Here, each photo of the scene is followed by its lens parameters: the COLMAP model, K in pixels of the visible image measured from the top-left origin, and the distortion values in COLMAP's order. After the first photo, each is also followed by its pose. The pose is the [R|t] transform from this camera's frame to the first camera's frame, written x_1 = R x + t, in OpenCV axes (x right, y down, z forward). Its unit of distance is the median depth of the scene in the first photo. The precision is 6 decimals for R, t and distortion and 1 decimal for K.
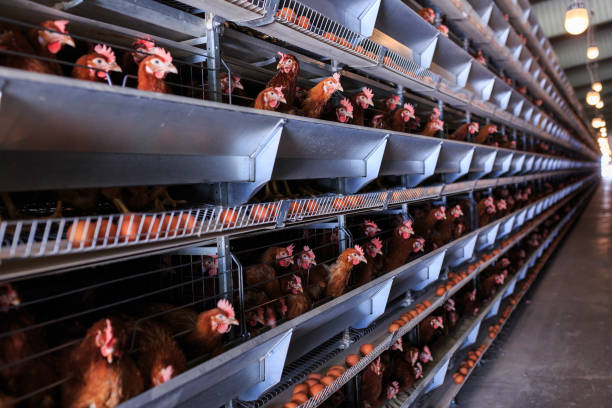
lens RADIAL K [[599.4, 0, 307.3], [0, 599.4, 204.6], [0, 0, 1]] dist [0.015790, 0.000000]
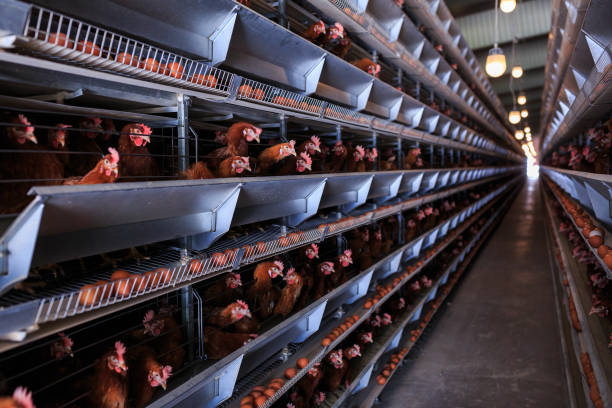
lens RADIAL K [[599.4, 0, 307.6], [0, 599.4, 204.8], [0, 0, 1]] dist [0.015790, 0.000000]
pose [[0.993993, 0.030092, 0.105222, -0.014044], [-0.032178, 0.999317, 0.018186, -0.051985], [-0.104603, -0.021463, 0.994282, -0.094015]]
